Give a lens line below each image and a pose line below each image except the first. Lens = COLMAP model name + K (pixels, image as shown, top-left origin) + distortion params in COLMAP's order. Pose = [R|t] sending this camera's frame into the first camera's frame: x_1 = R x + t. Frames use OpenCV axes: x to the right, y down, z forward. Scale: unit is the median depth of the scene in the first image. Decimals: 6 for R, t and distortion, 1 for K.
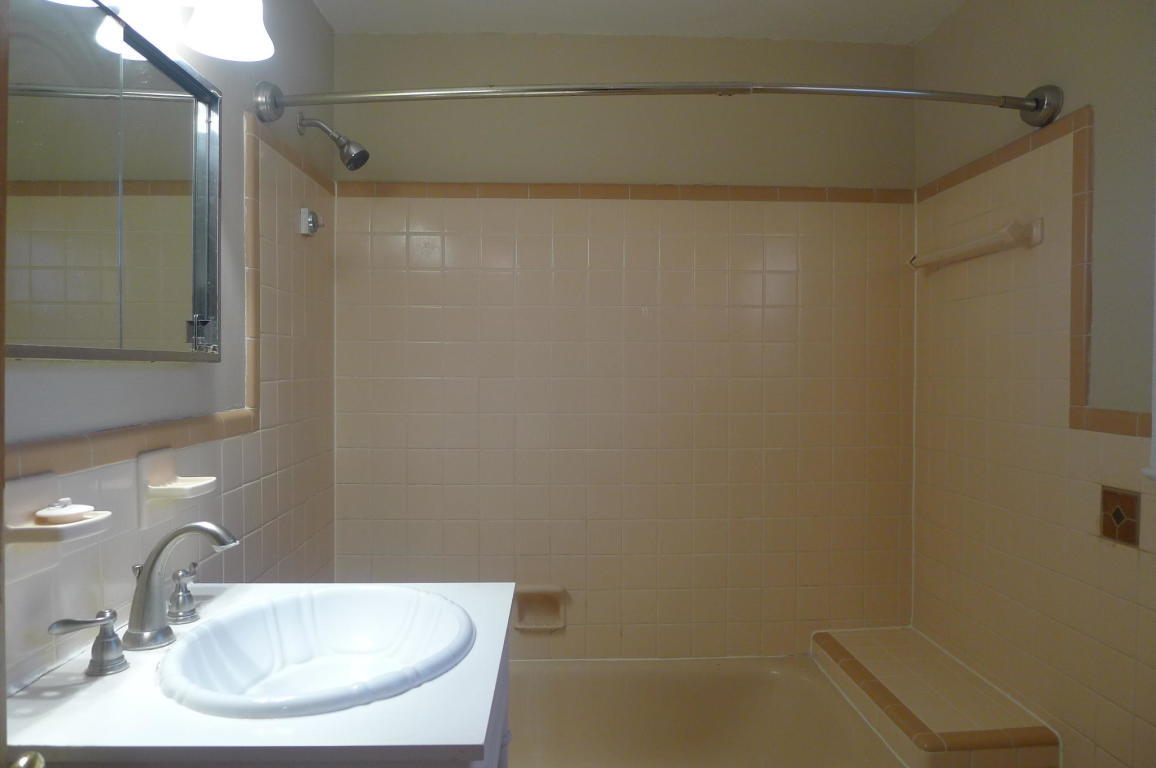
lens RADIAL K [[806.2, 0, 580.0], [0, 806.2, 381.9], [0, 0, 1]] dist [-0.042151, 0.015796]
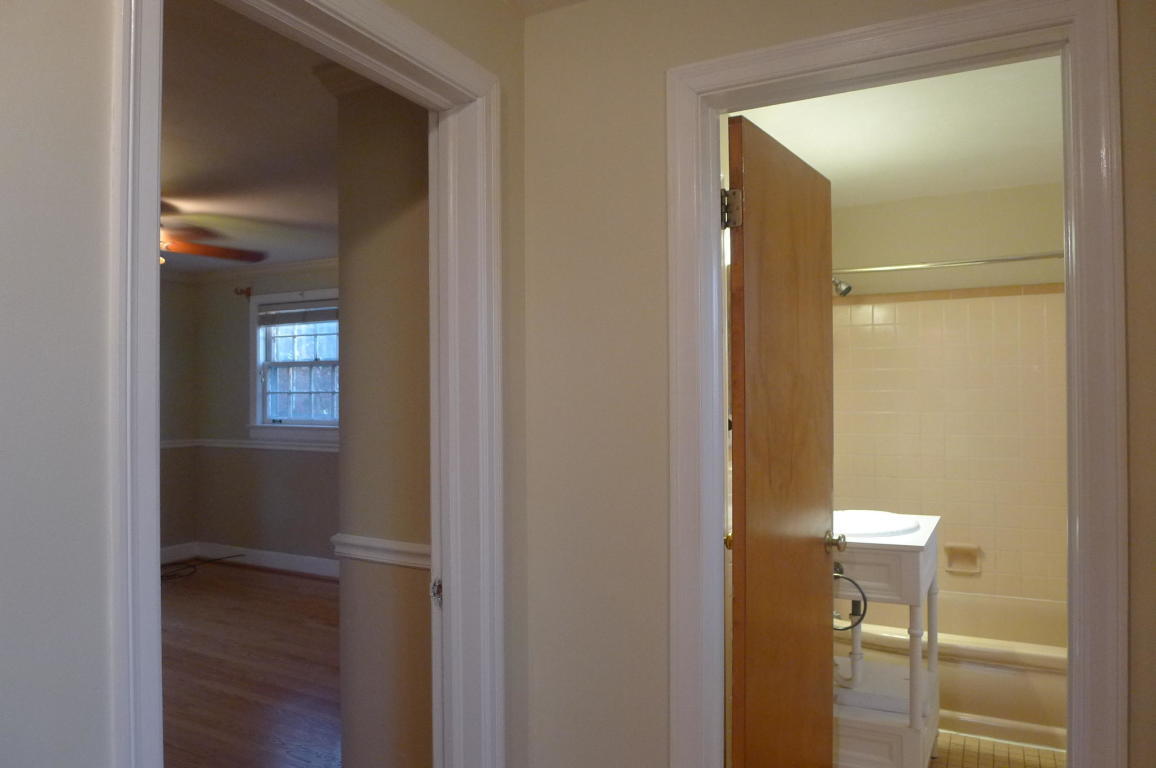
lens RADIAL K [[806.2, 0, 579.8], [0, 806.2, 385.7], [0, 0, 1]] dist [-0.042151, 0.015796]
pose [[0.856028, -0.017250, -0.516642, 0.120156], [-0.001666, 0.999346, -0.036128, 0.001902], [0.516927, 0.031787, 0.855439, -0.727544]]
